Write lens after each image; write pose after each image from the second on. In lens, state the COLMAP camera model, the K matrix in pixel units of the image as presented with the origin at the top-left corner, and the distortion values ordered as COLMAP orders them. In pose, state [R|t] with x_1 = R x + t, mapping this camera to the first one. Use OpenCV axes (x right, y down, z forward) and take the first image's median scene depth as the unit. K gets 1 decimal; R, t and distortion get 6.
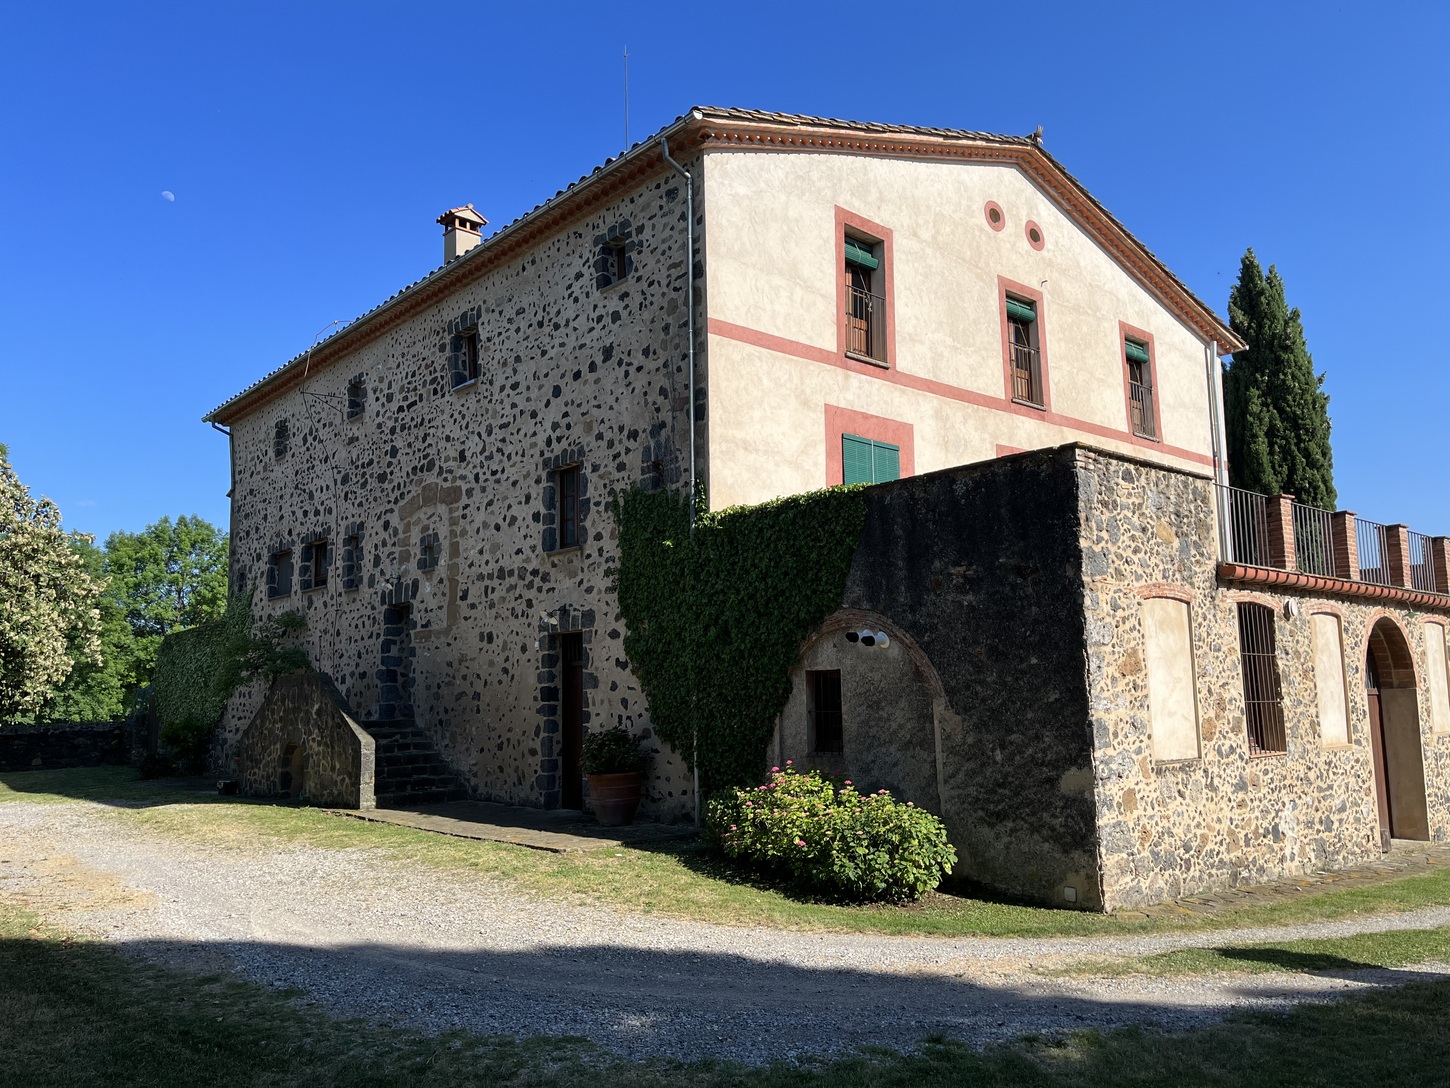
lens RADIAL K [[1097.9, 0, 730.2], [0, 1097.9, 548.4], [0, 0, 1]] dist [0.070271, -0.088854]
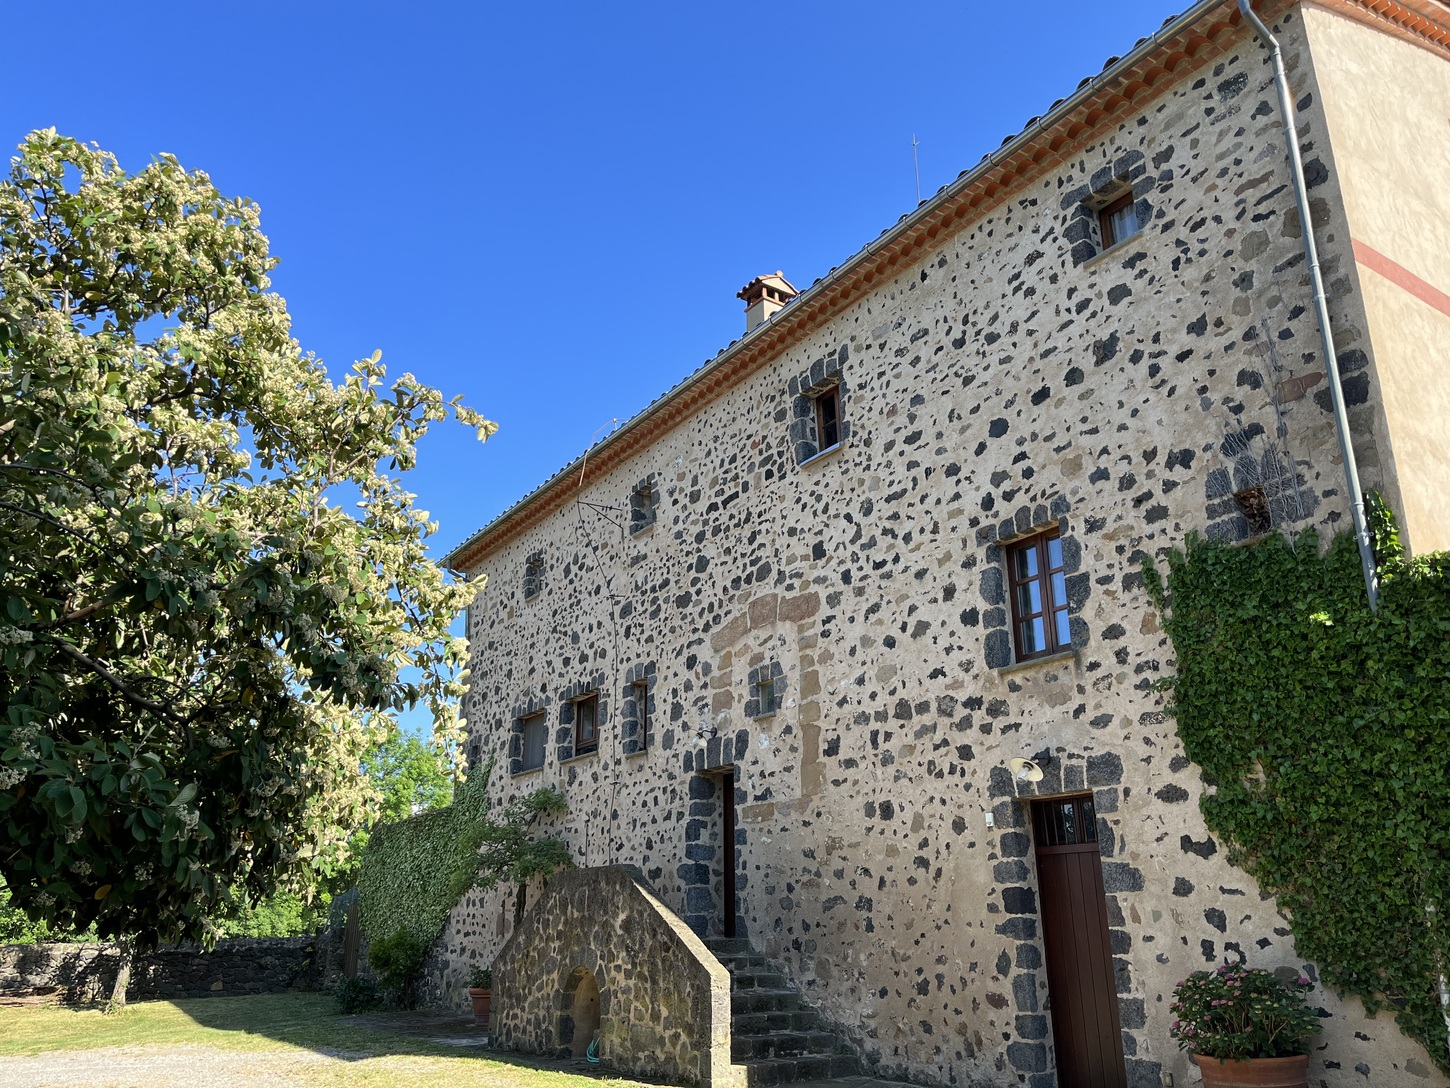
lens RADIAL K [[1097.9, 0, 731.0], [0, 1097.9, 552.4], [0, 0, 1]] dist [0.070271, -0.088854]
pose [[0.990884, -0.028673, -0.131635, -0.229162], [0.003618, 0.982400, -0.186755, 0.055236], [0.134673, 0.184577, 0.973548, 0.335596]]
